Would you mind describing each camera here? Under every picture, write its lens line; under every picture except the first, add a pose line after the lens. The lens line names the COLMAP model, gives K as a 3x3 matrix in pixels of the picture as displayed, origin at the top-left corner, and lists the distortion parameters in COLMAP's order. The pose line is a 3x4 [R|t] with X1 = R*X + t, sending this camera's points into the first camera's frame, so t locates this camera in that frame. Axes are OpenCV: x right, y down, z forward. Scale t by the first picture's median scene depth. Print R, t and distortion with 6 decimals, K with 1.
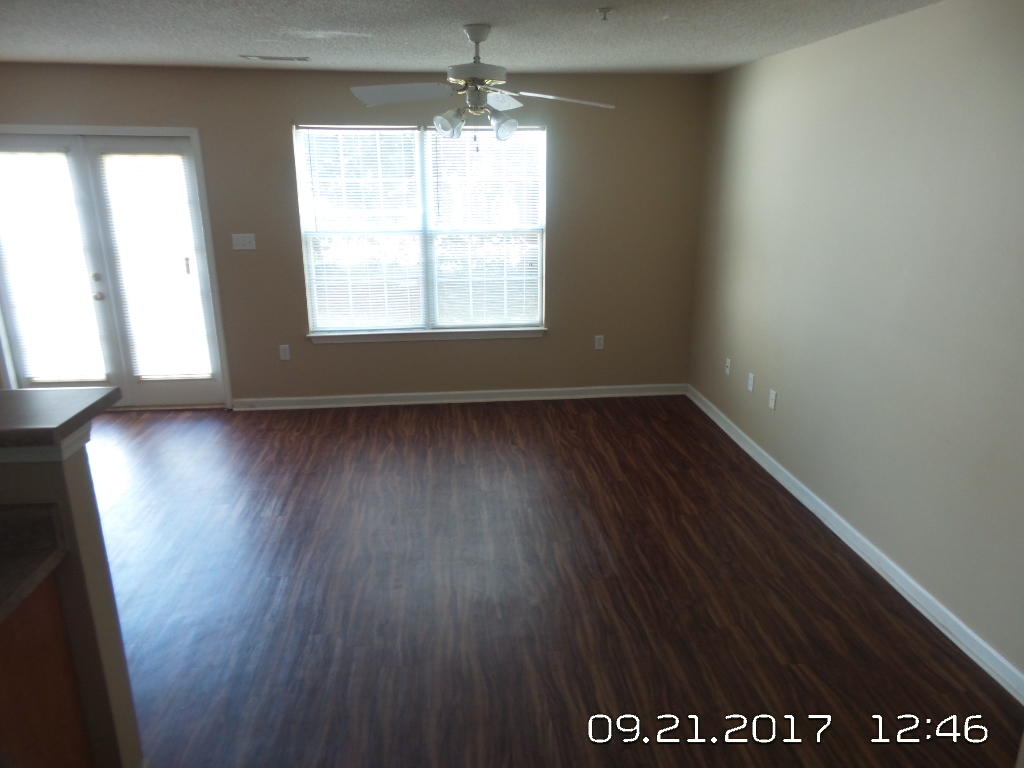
lens RADIAL K [[700.7, 0, 512.0], [0, 700.7, 384.0], [0, 0, 1]] dist [0.001123, 0.004385]
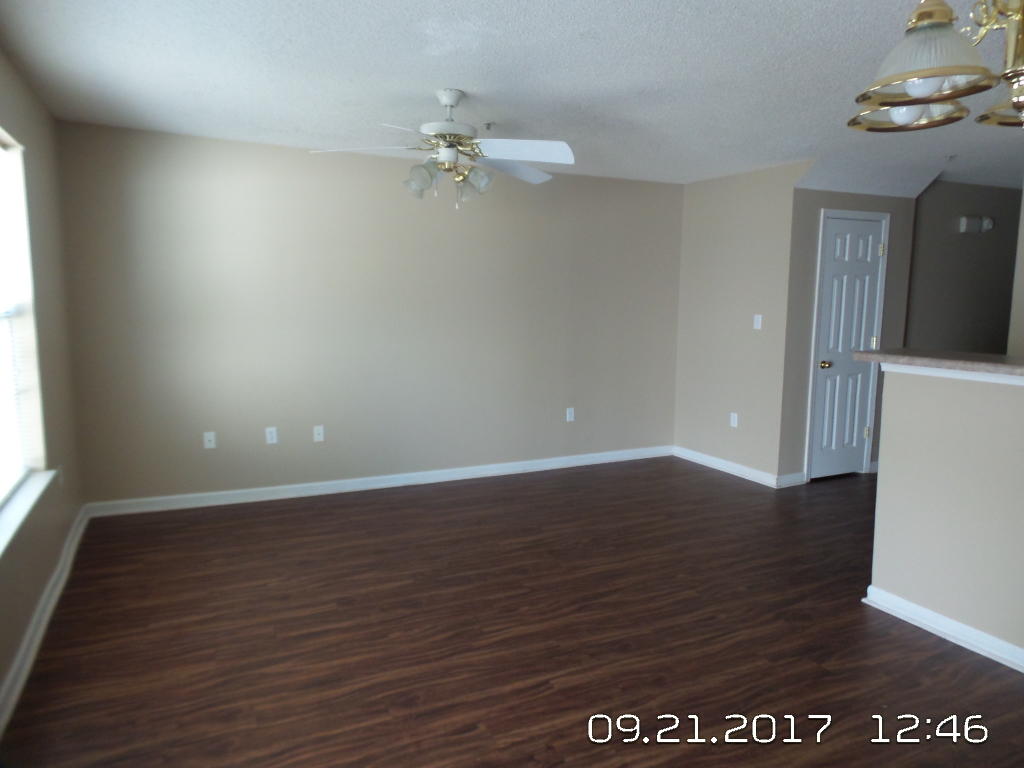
lens RADIAL K [[694.5, 0, 512.0], [0, 694.5, 384.0], [0, 0, 1]] dist [0.000304, -0.002918]
pose [[-0.339815, -0.113303, 0.933642, -0.715316], [0.269441, 0.939377, 0.212067, -0.189173], [-0.901070, 0.323625, -0.288686, 0.880932]]
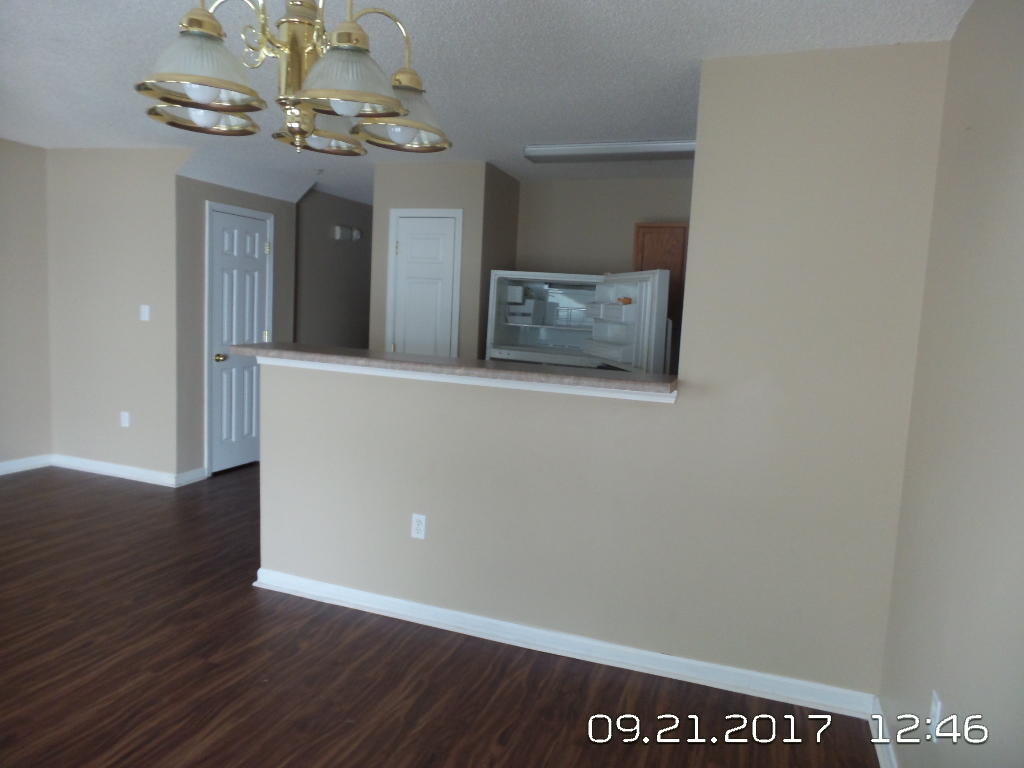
lens RADIAL K [[700.7, 0, 512.0], [0, 700.7, 384.0], [0, 0, 1]] dist [0.001123, 0.004385]
pose [[-0.894214, -0.097027, 0.436999, -0.746127], [0.076081, 0.929082, 0.361965, -0.182265], [-0.441128, 0.356922, -0.823416, 0.846056]]
